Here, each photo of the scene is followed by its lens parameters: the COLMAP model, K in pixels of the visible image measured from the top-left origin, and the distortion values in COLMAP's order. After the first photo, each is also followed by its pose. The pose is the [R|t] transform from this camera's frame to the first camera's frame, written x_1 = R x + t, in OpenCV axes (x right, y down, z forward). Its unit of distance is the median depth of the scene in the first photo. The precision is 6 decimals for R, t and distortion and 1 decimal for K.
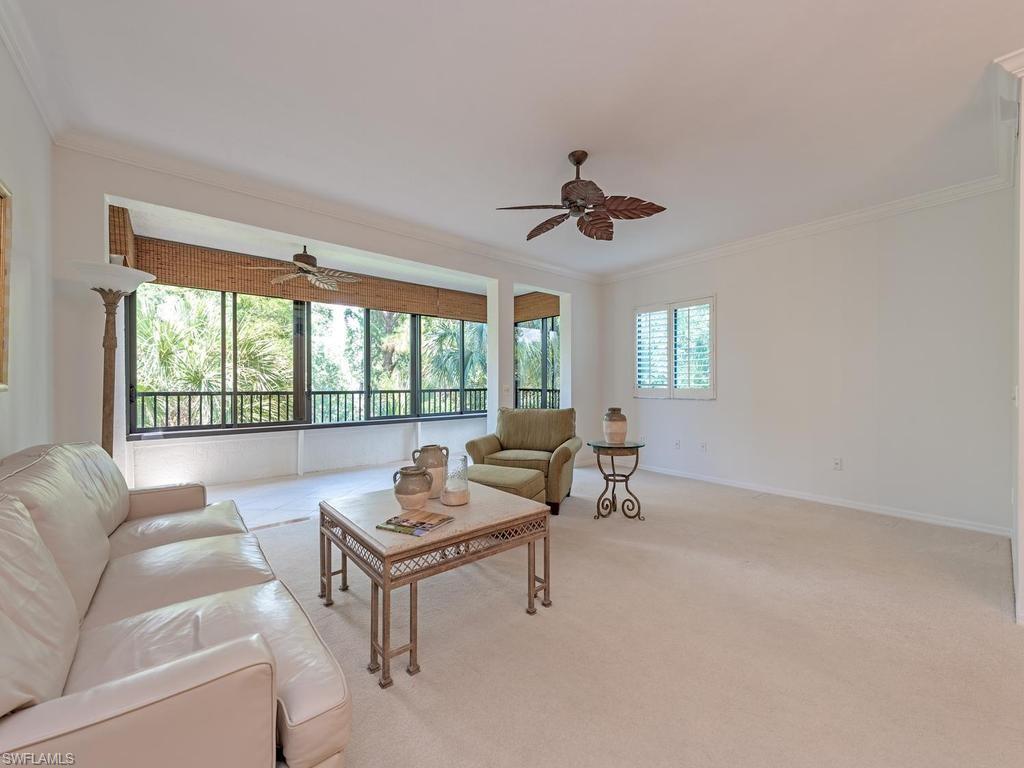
lens RADIAL K [[410.7, 0, 508.8], [0, 410.7, 384.7], [0, 0, 1]] dist [0.003910, 0.000407]
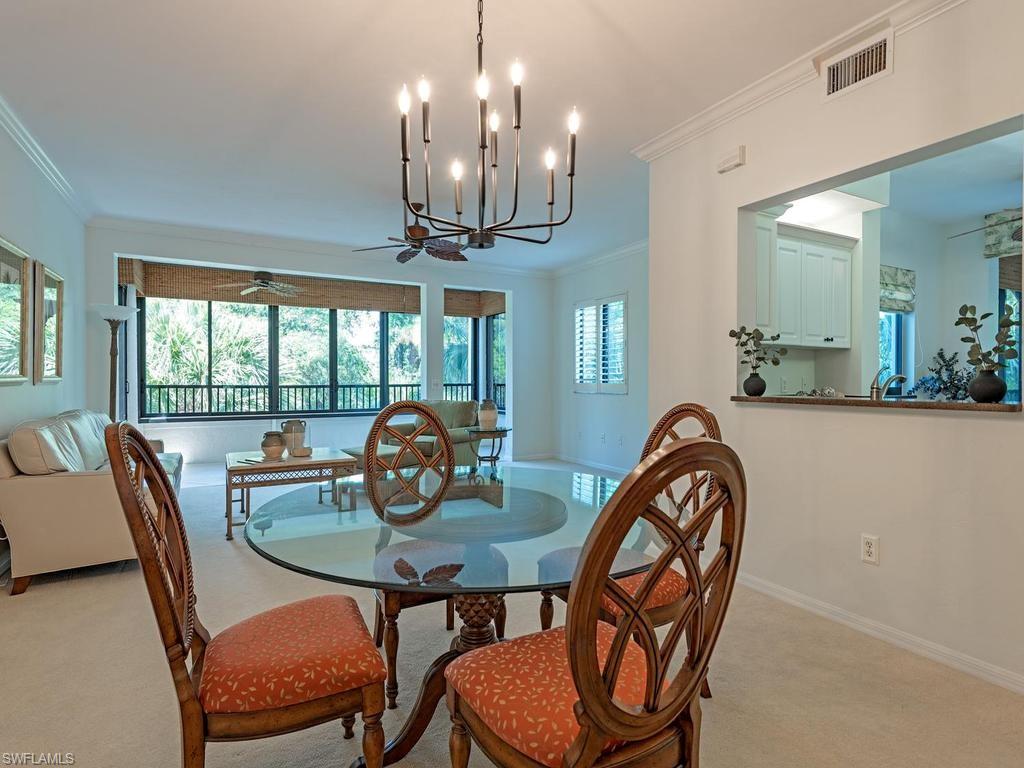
lens RADIAL K [[554.4, 0, 517.6], [0, 554.4, 381.4], [0, 0, 1]] dist [0.001227, -0.000107]
pose [[0.979340, 0.002903, -0.202199, 0.482270], [-0.001554, 0.999975, 0.006830, -0.005711], [0.202214, -0.006375, 0.979321, -0.379208]]
